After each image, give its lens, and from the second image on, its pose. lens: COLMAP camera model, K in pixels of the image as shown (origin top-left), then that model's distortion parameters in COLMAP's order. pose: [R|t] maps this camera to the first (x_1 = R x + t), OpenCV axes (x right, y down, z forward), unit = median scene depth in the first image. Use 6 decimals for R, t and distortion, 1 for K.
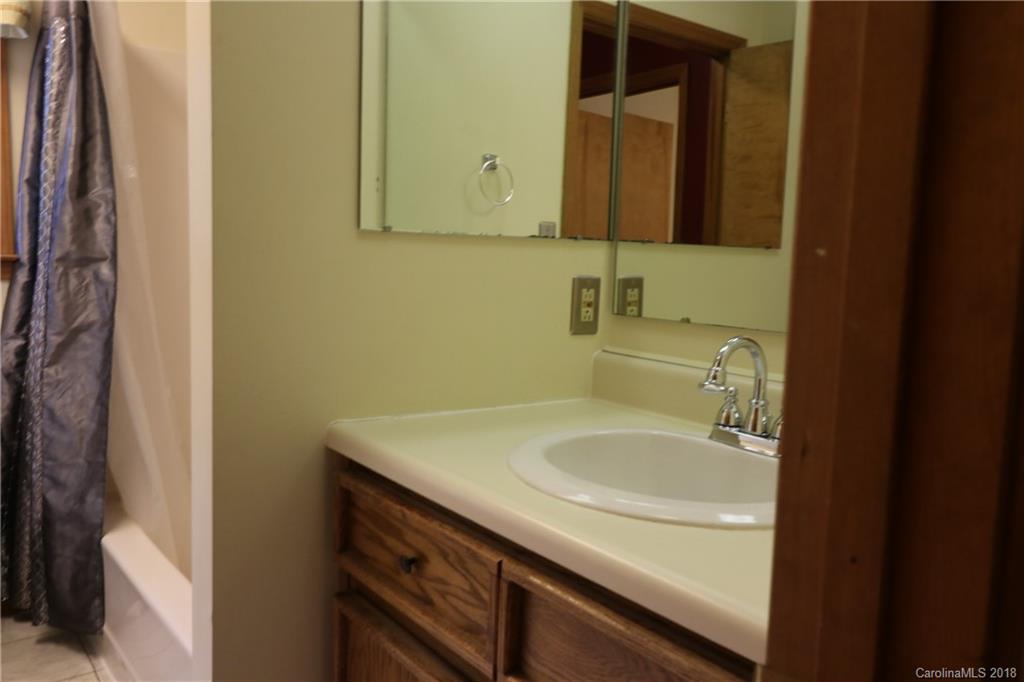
lens RADIAL K [[790.6, 0, 498.2], [0, 790.6, 335.4], [0, 0, 1]] dist [0.007192, -0.007887]
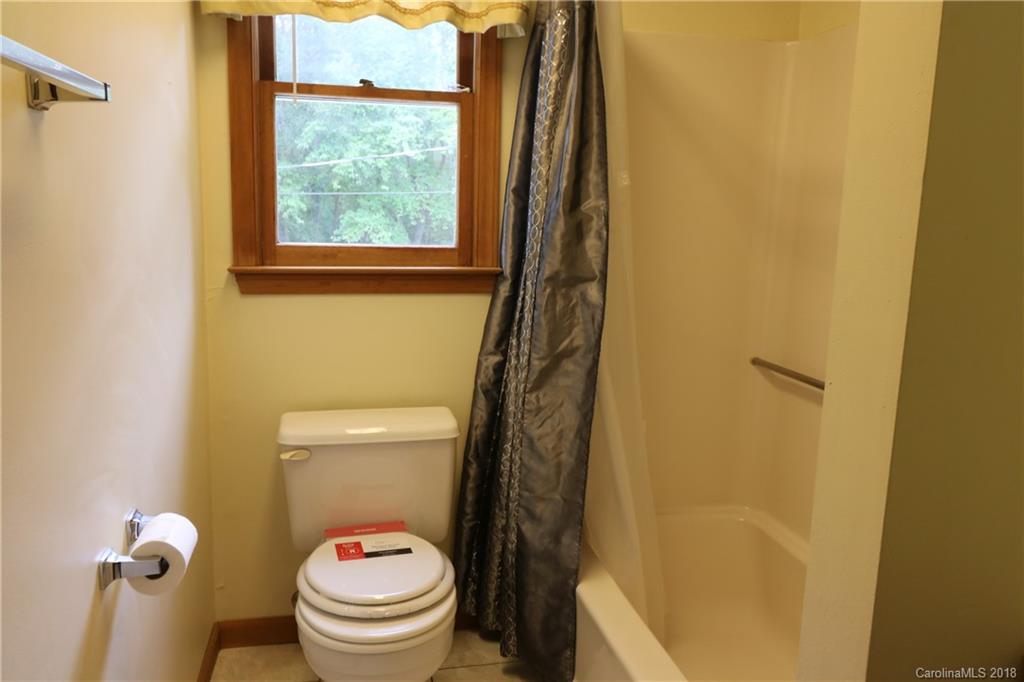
lens RADIAL K [[790.6, 0, 498.2], [0, 790.6, 335.4], [0, 0, 1]] dist [0.007192, -0.007887]
pose [[0.892583, 0.060599, -0.446791, -0.190134], [-0.041855, 0.997784, 0.051716, -0.074470], [0.448935, -0.027460, 0.893142, 0.153064]]
